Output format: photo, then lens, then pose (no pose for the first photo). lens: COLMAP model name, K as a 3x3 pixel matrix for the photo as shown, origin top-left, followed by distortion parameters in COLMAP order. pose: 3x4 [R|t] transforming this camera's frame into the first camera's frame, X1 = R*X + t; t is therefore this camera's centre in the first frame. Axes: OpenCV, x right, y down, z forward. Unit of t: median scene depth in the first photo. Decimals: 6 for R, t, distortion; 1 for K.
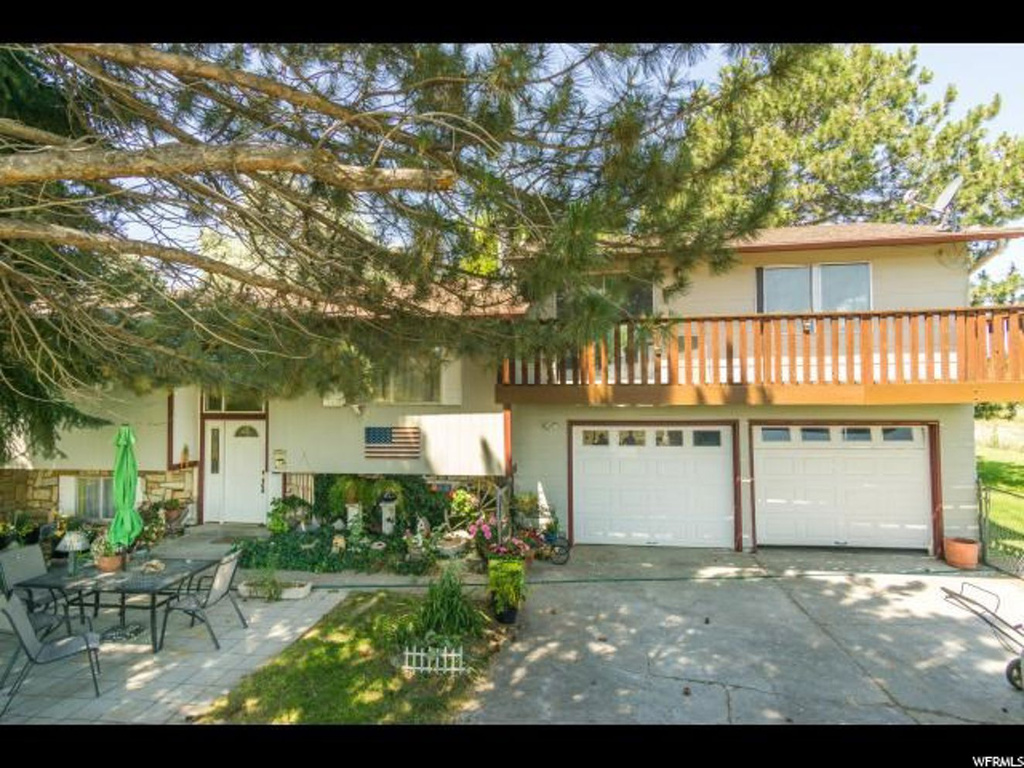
lens RADIAL K [[516.5, 0, 512.0], [0, 516.5, 384.0], [0, 0, 1]] dist [-0.003789, 0.000830]
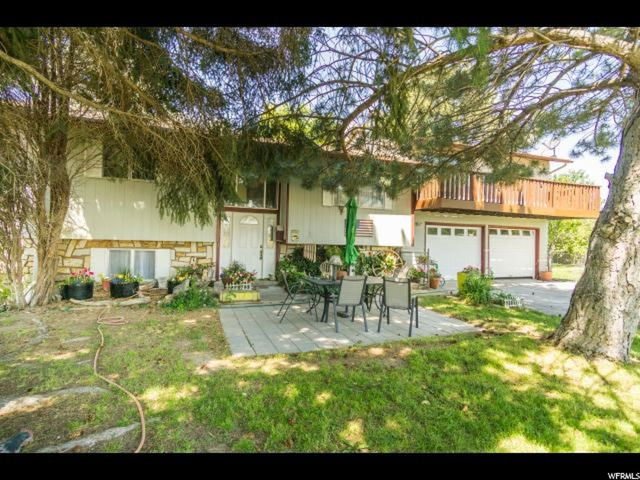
lens RADIAL K [[334.2, 0, 319.5], [0, 334.2, 236.3], [0, 0, 1]] dist [0.001206, 0.001667]
pose [[0.868335, 0.024120, 0.495392, -0.927197], [-0.081682, 0.992133, 0.094868, 0.039824], [-0.489207, -0.122842, 0.863474, 0.074383]]
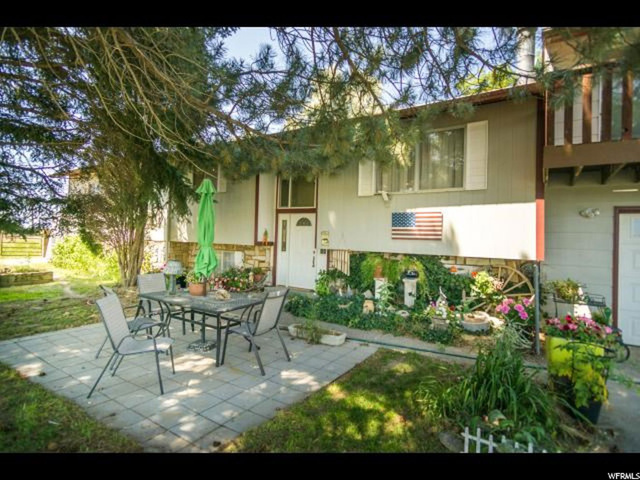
lens RADIAL K [[334.2, 0, 319.5], [0, 334.2, 236.3], [0, 0, 1]] dist [0.001206, 0.001667]
pose [[0.897085, 0.028669, -0.440926, -0.097940], [-0.019262, 0.999482, 0.025797, 0.120825], [0.441437, -0.014649, 0.897173, 0.254150]]
